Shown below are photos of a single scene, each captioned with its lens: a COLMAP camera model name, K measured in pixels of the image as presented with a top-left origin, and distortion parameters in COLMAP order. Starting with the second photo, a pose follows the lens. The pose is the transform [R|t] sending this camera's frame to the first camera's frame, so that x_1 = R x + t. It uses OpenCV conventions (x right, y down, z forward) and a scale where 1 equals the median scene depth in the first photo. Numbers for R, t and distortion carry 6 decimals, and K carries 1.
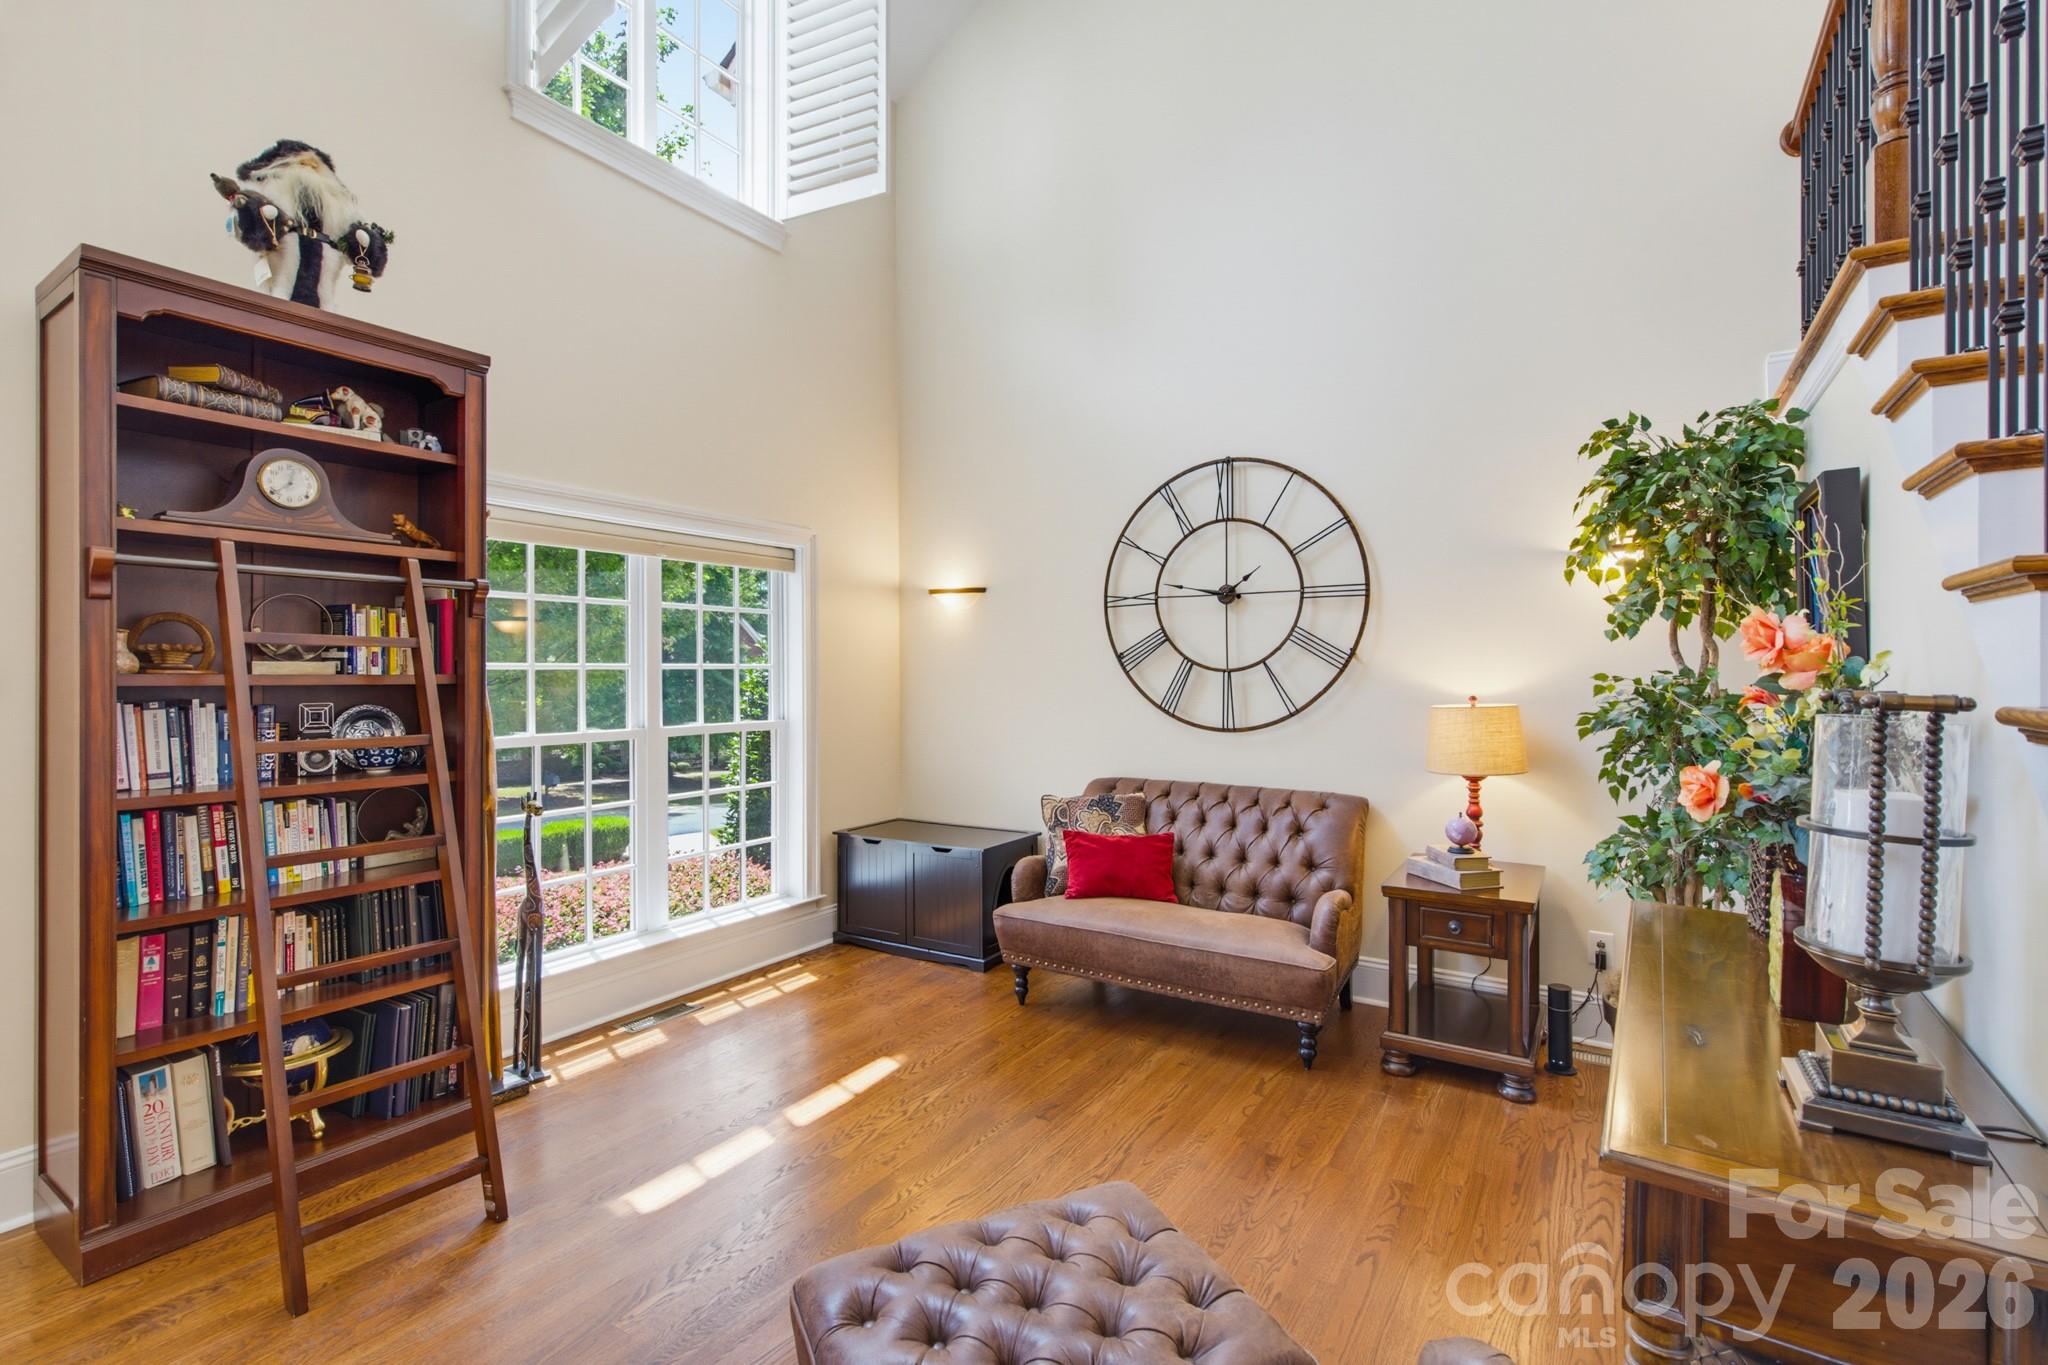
lens RADIAL K [[932.1, 0, 999.4], [0, 932.1, 668.5], [0, 0, 1]] dist [0.013831, -0.000239]
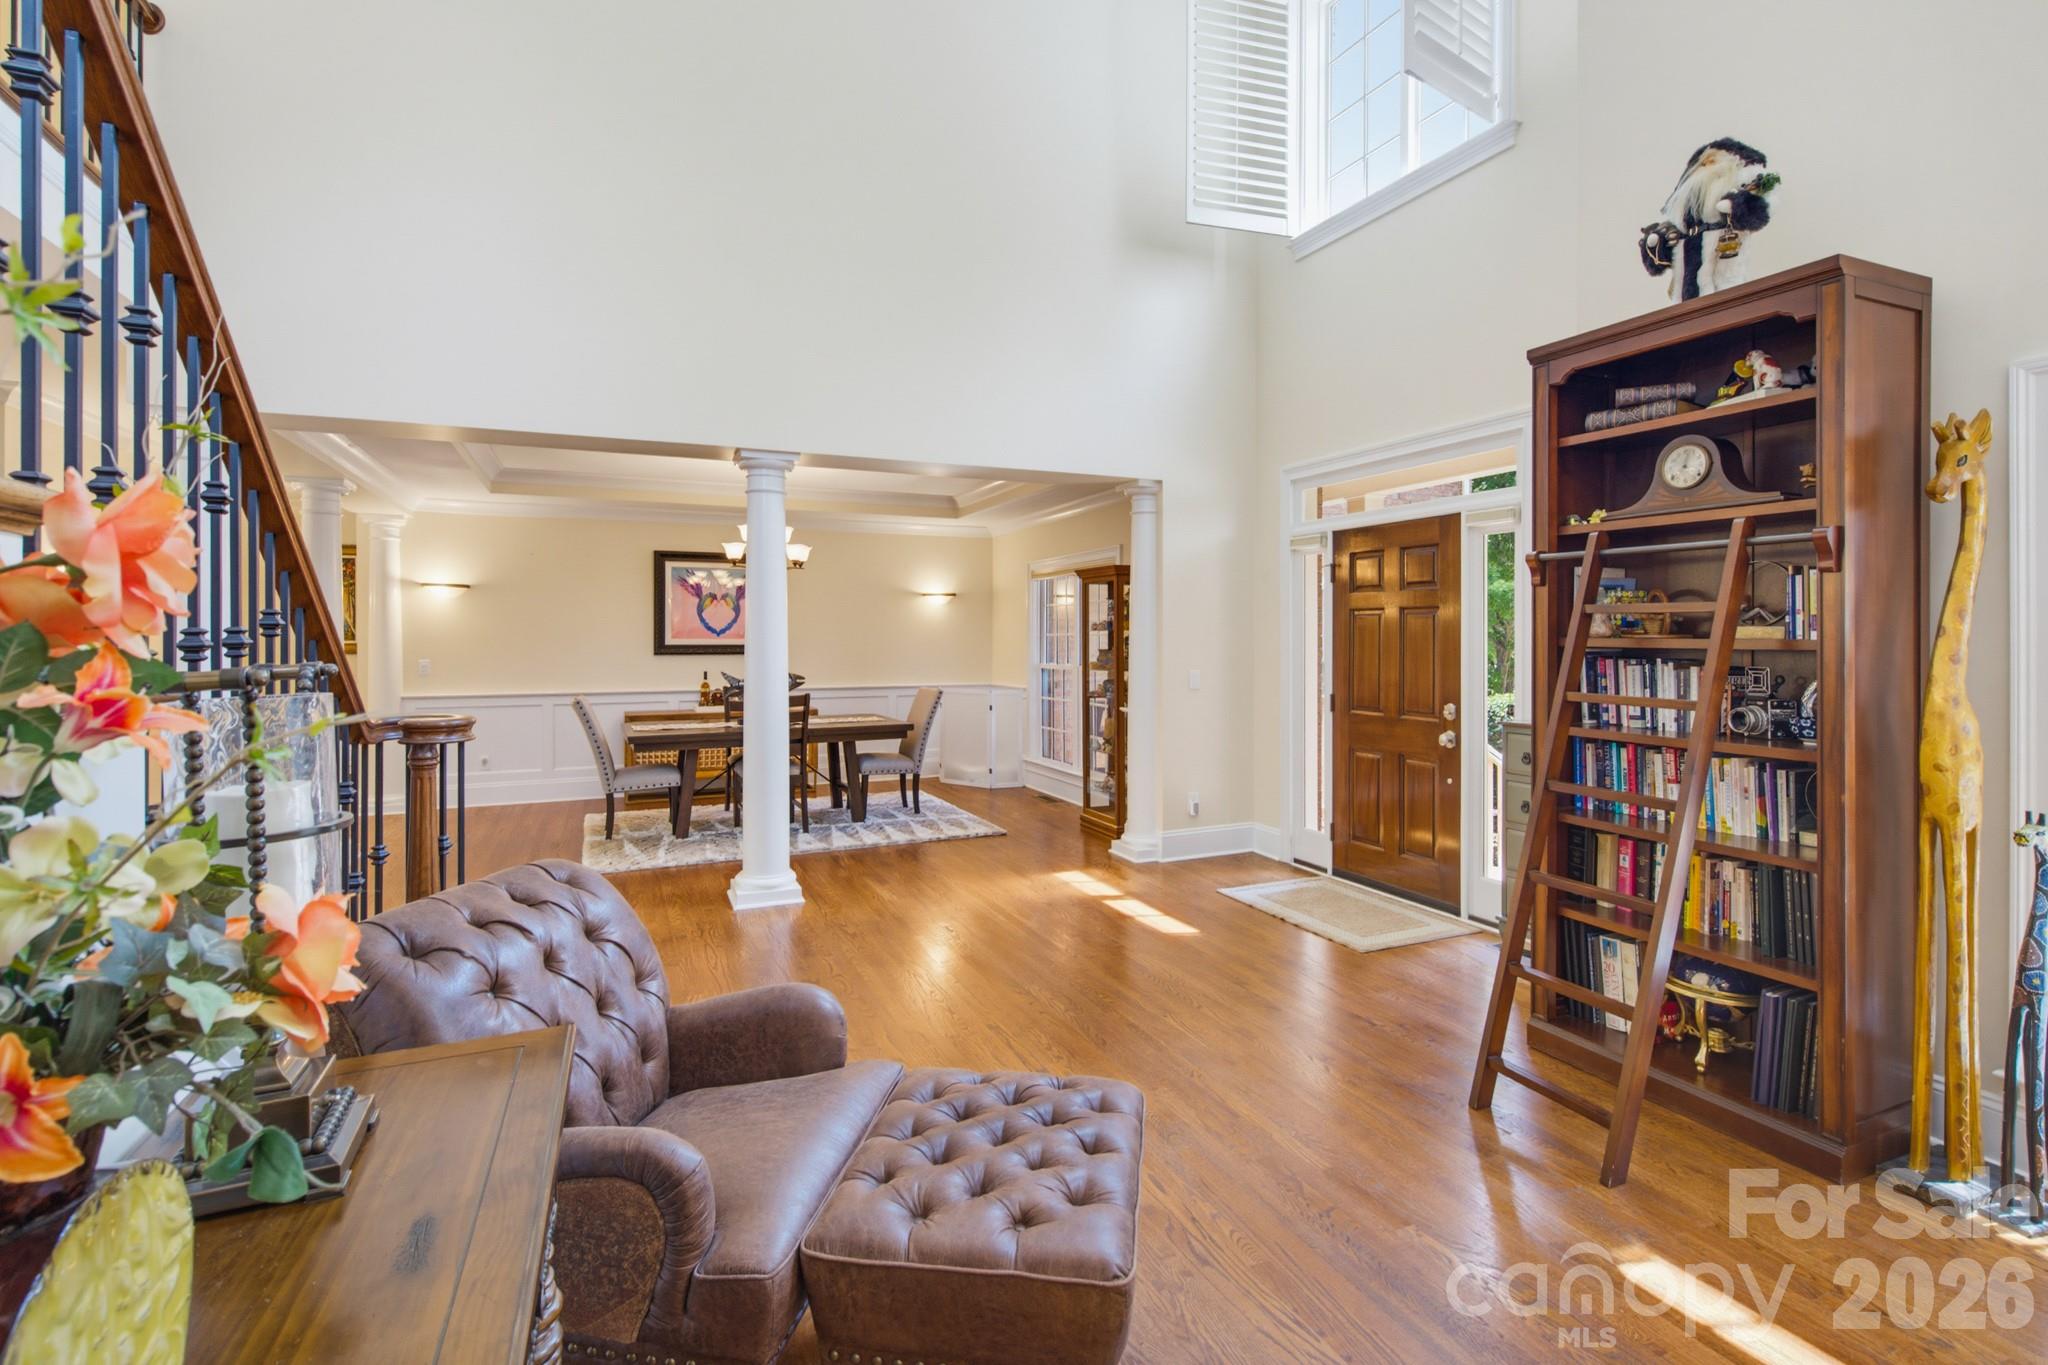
lens RADIAL K [[938.9, 0, 1026.9], [0, 938.9, 636.8], [0, 0, 1]] dist [0.001054, -0.000036]
pose [[-0.531464, 0.001657, -0.847079, 0.483919], [0.001833, 0.999998, 0.000807, 0.001588], [0.847079, -0.001124, -0.531466, 0.753549]]
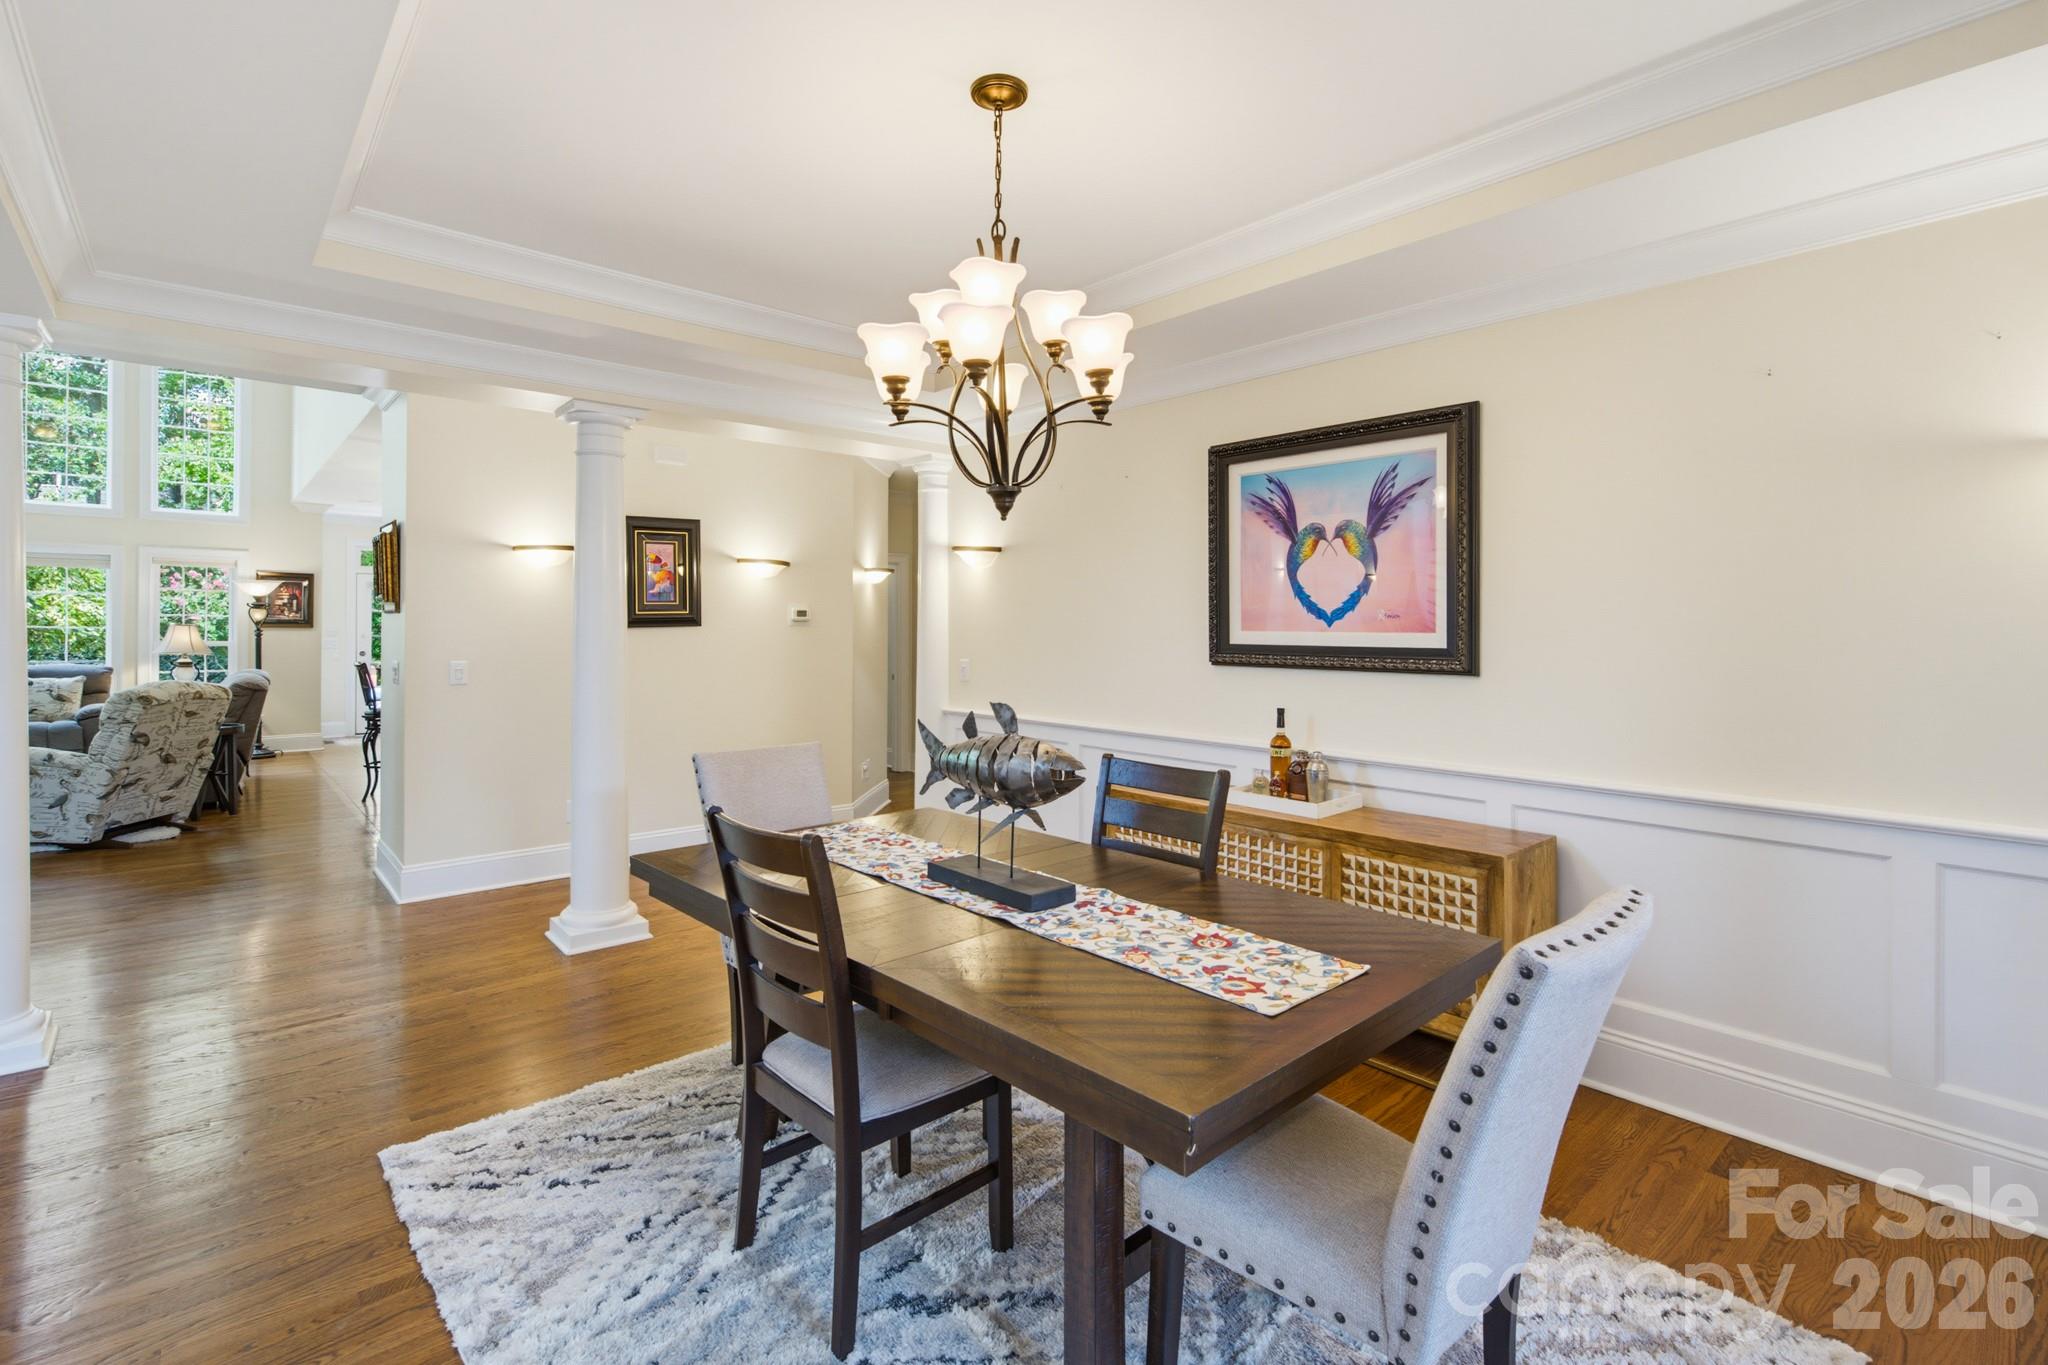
lens RADIAL K [[938.9, 0, 1026.9], [0, 938.9, 636.8], [0, 0, 1]] dist [0.001054, -0.000036]
pose [[-0.969542, -0.003646, 0.244897, -1.279507], [-0.001329, 0.999953, 0.009625, 0.003244], [-0.244921, 0.009007, -0.969501, -0.264892]]
